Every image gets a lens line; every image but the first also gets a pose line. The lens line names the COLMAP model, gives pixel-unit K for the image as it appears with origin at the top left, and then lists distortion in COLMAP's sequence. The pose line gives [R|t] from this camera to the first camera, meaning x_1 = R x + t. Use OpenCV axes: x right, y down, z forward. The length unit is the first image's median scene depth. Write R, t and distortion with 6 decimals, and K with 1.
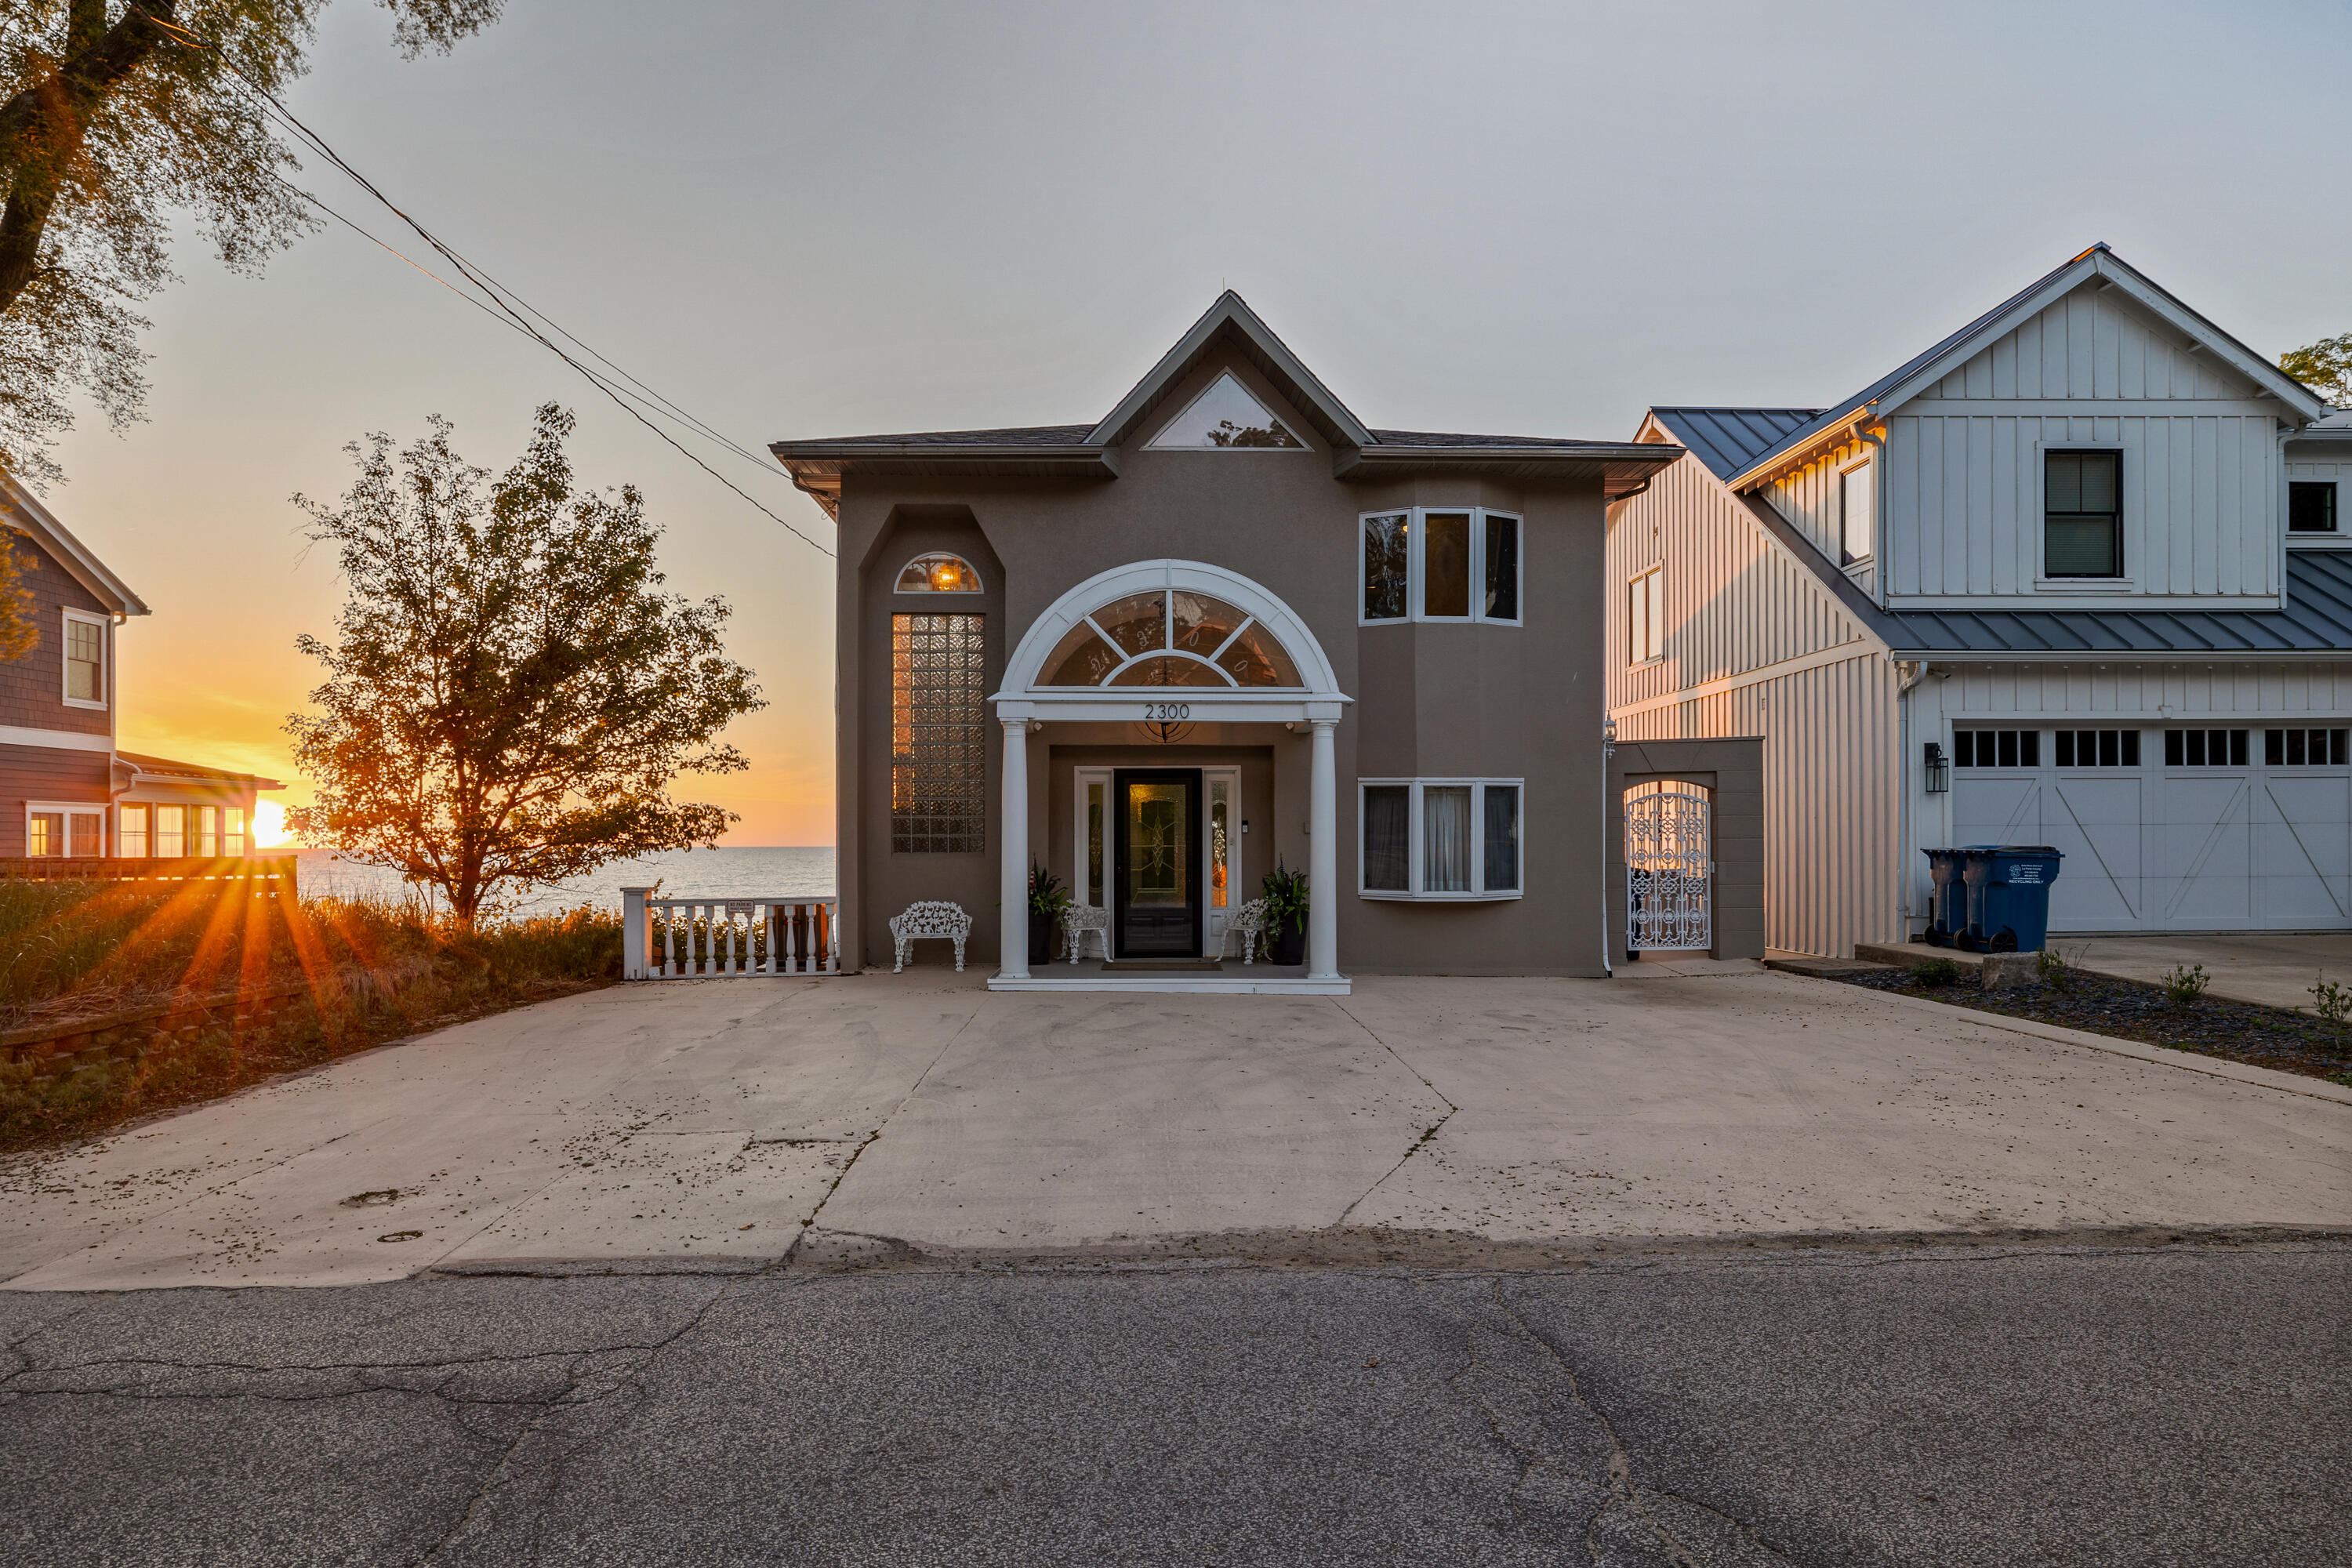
lens RADIAL K [[1397.7, 0, 1176.0], [0, 1397.7, 784.0], [0, 0, 1]] dist [0.000609, -0.000418]
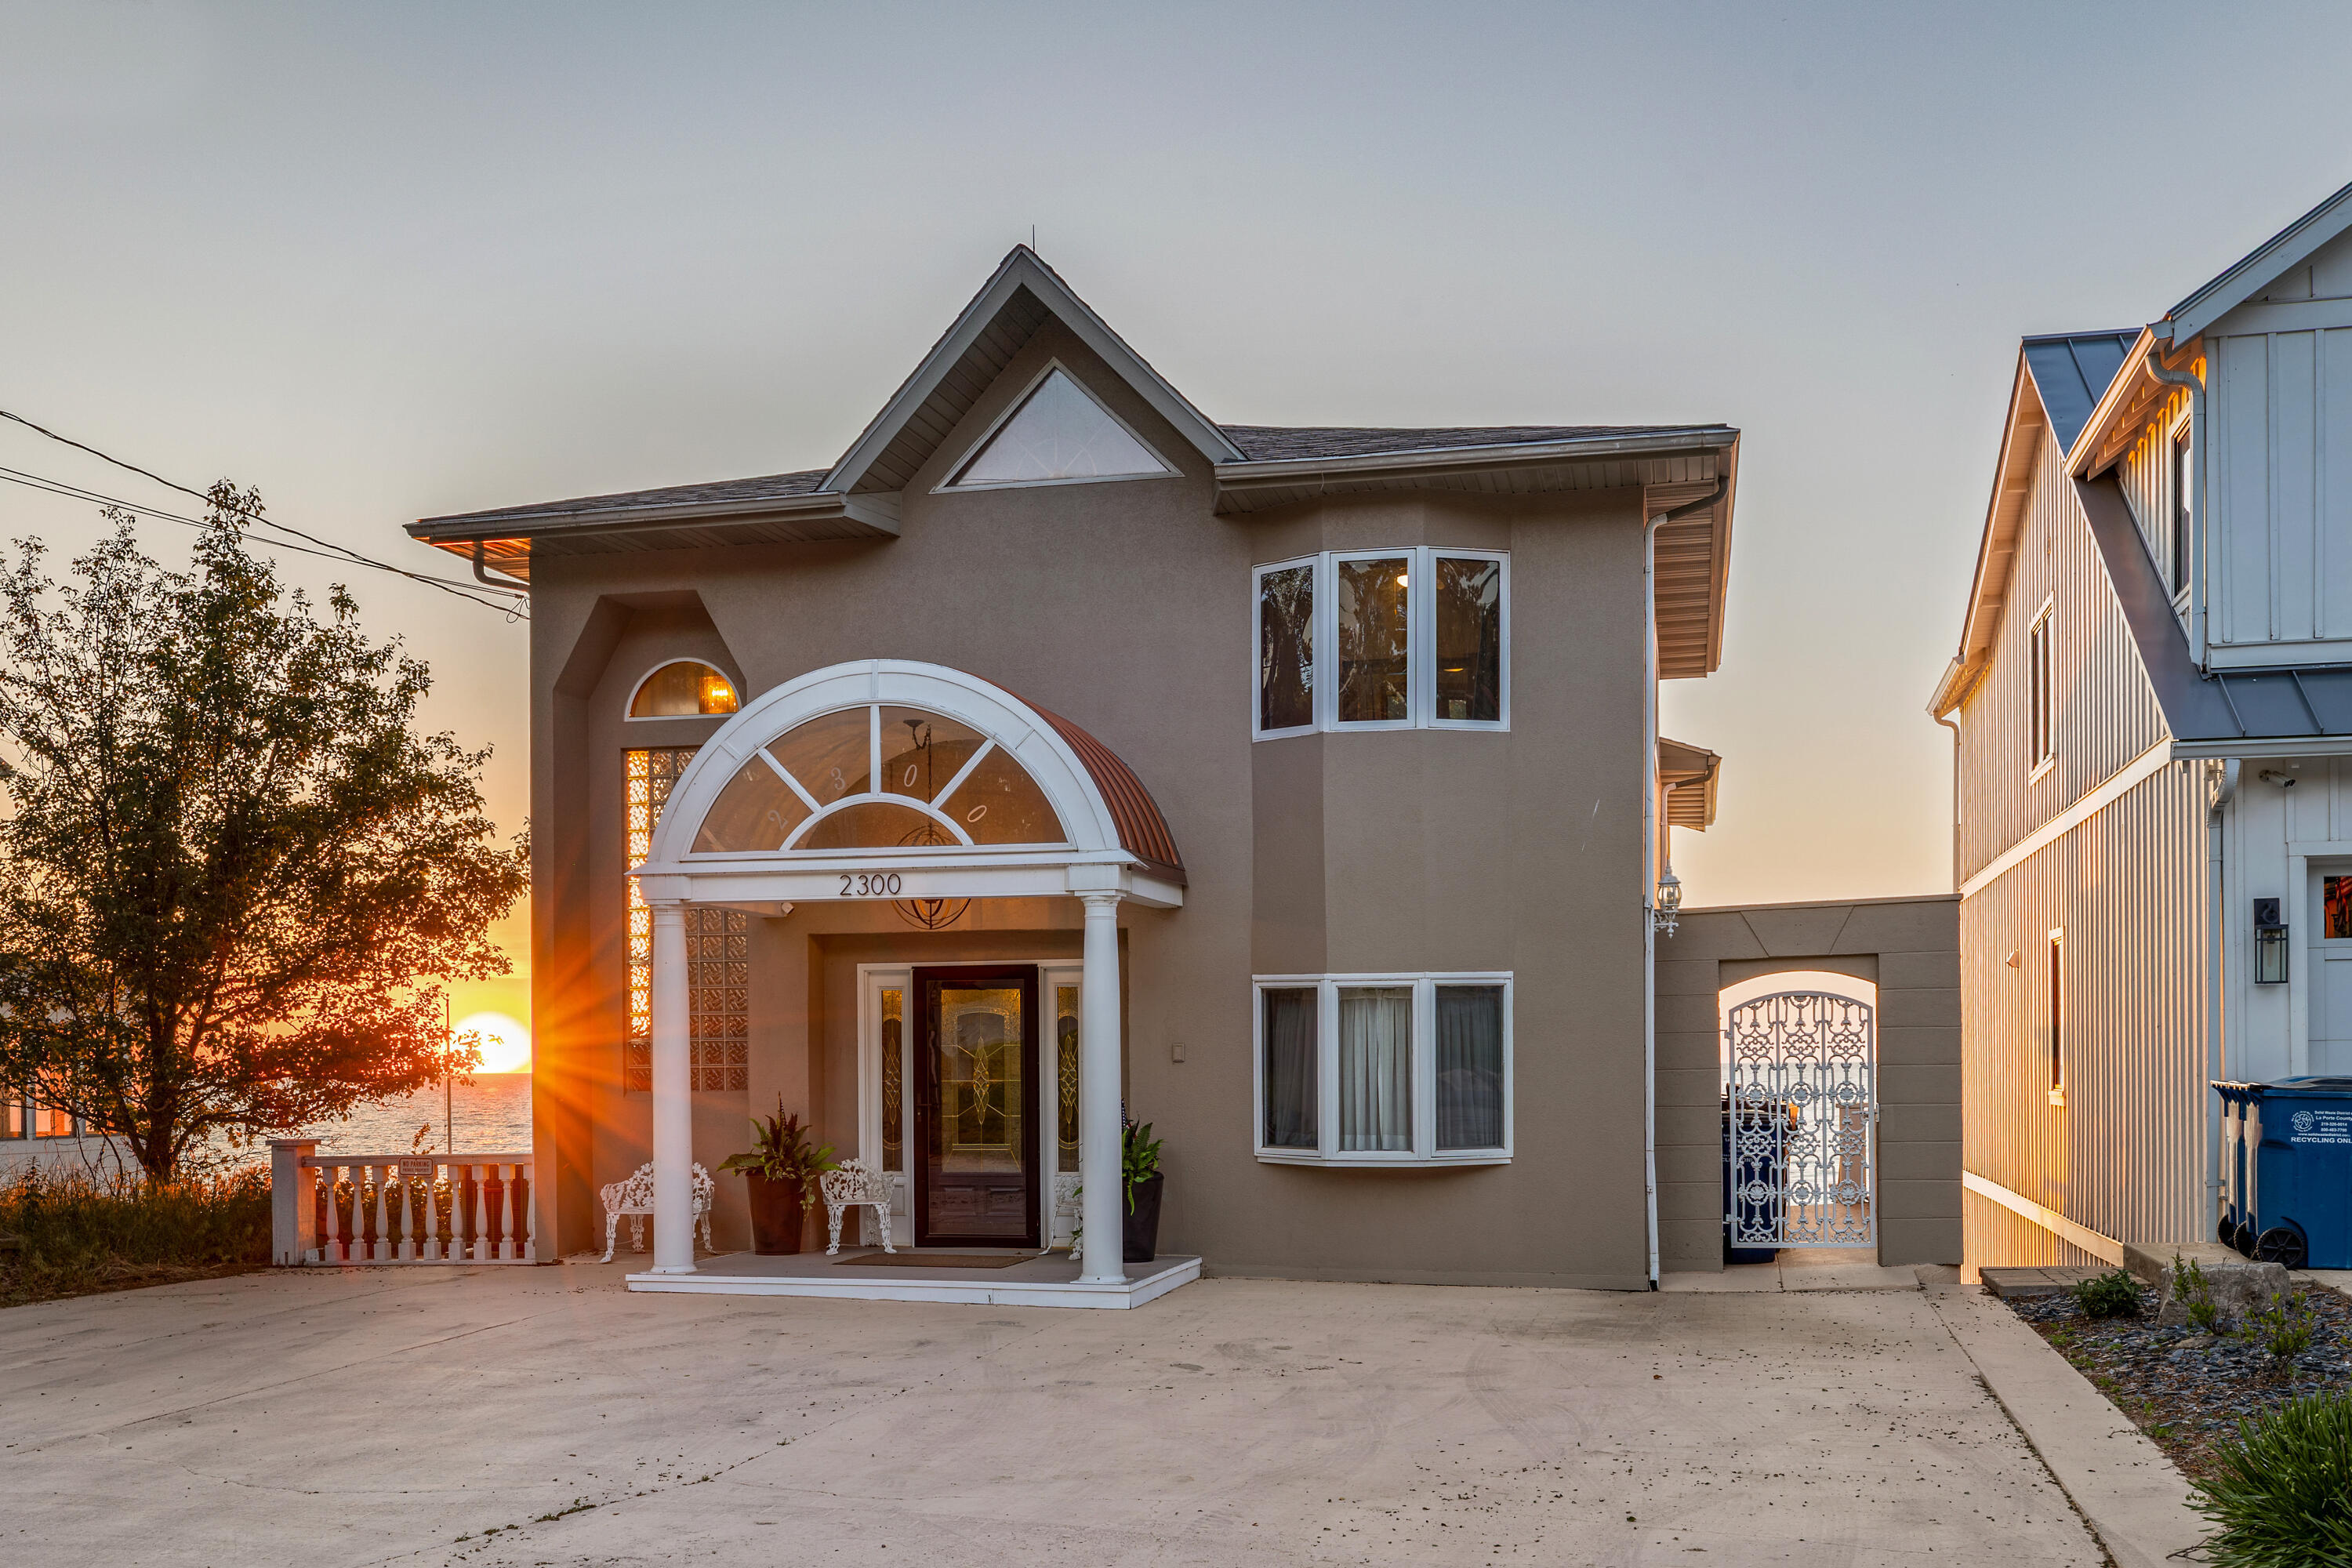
lens RADIAL K [[2159.5, 0, 1176.3], [0, 2159.5, 981.9], [0, 0, 1]] dist [0.001844, 0.001847]
pose [[0.968340, -0.014344, -0.249221, 0.346357], [0.015736, 0.999870, 0.003594, -0.005527], [0.249137, -0.007402, 0.968440, 0.020705]]
